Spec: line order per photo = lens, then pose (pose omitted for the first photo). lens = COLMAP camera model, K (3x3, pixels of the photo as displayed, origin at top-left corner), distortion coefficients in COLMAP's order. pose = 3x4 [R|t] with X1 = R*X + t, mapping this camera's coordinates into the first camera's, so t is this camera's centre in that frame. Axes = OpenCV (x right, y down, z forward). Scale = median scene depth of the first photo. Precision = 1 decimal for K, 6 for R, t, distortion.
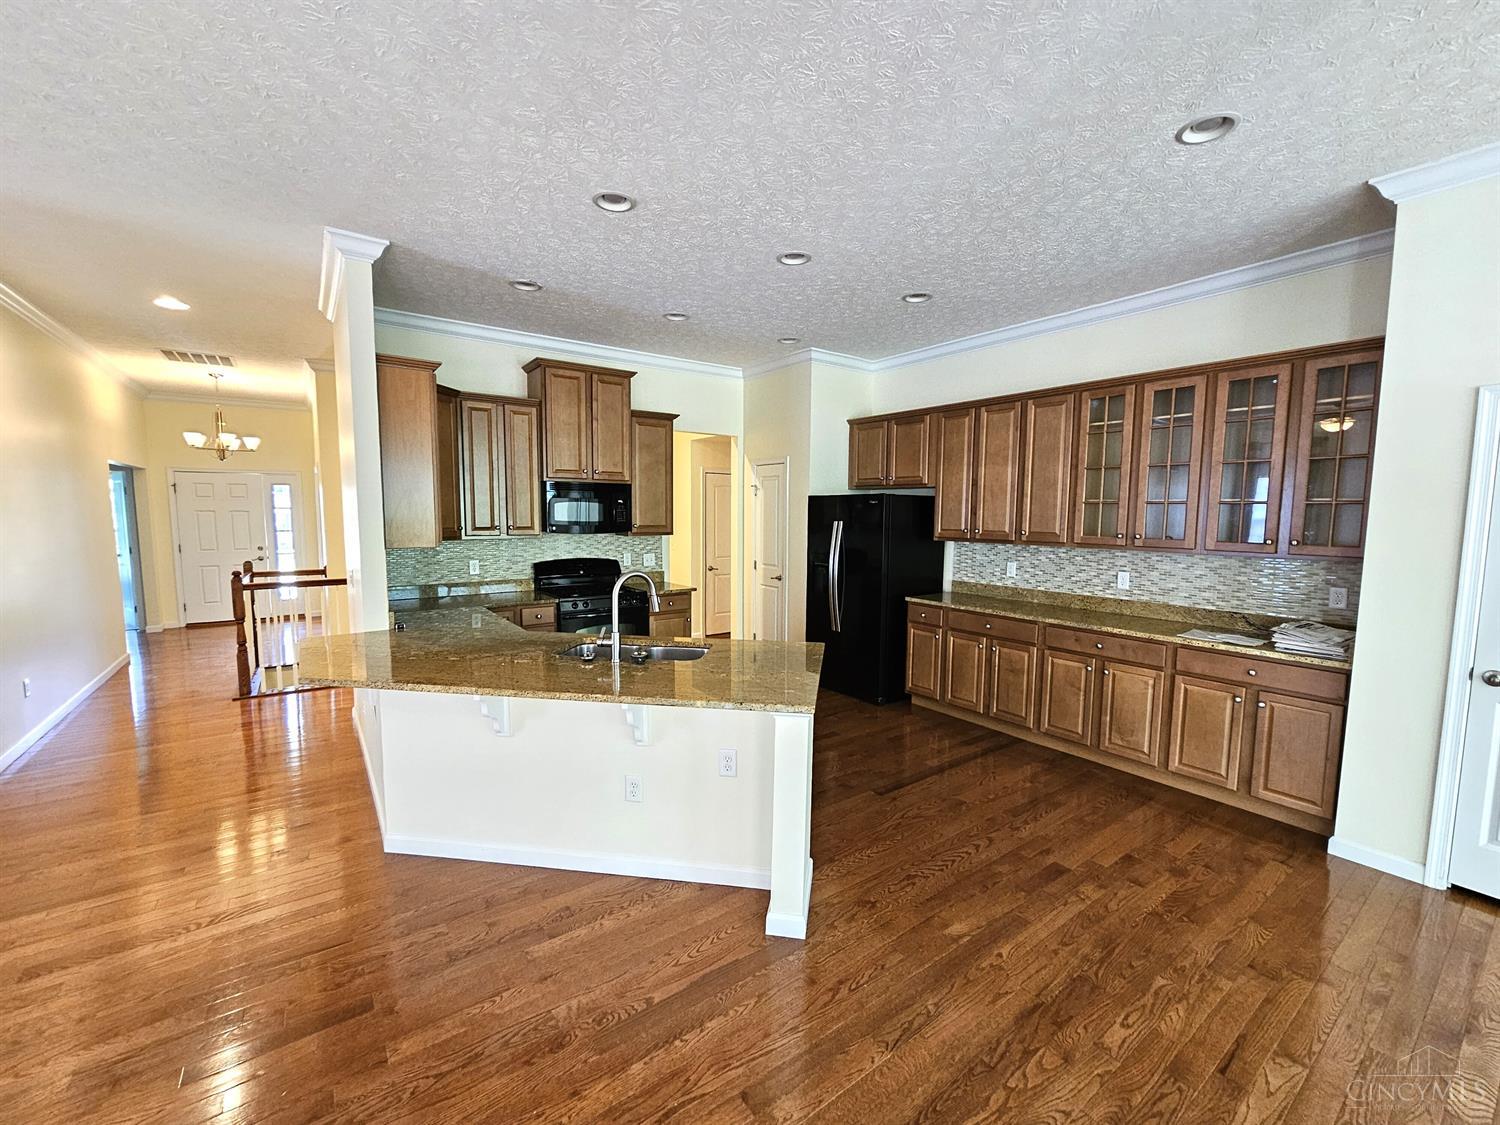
lens RADIAL K [[606.3, 0, 751.1], [0, 606.3, 568.8], [0, 0, 1]] dist [-0.004262, -0.000321]
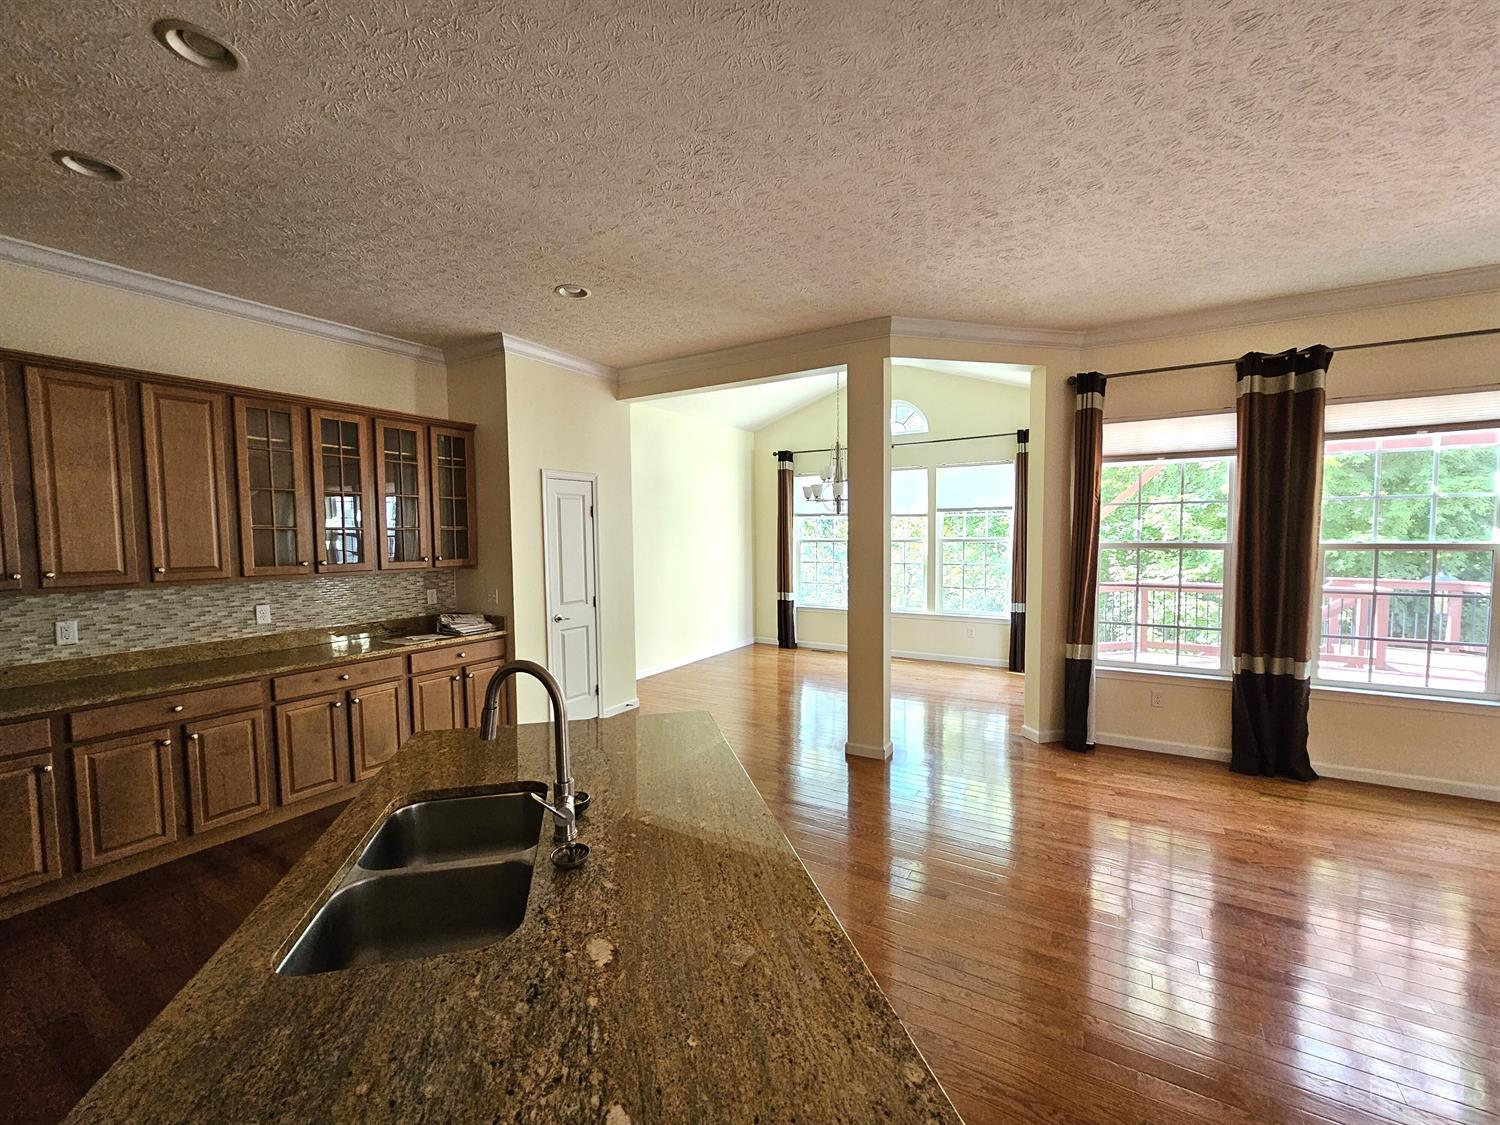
lens RADIAL K [[606.3, 0, 746.7], [0, 606.3, 561.7], [0, 0, 1]] dist [-0.004262, -0.000321]
pose [[-0.377580, -0.044750, 0.924895, -0.472300], [0.097000, 0.991425, 0.087568, -0.066500], [-0.920882, 0.122779, -0.370002, 0.649045]]
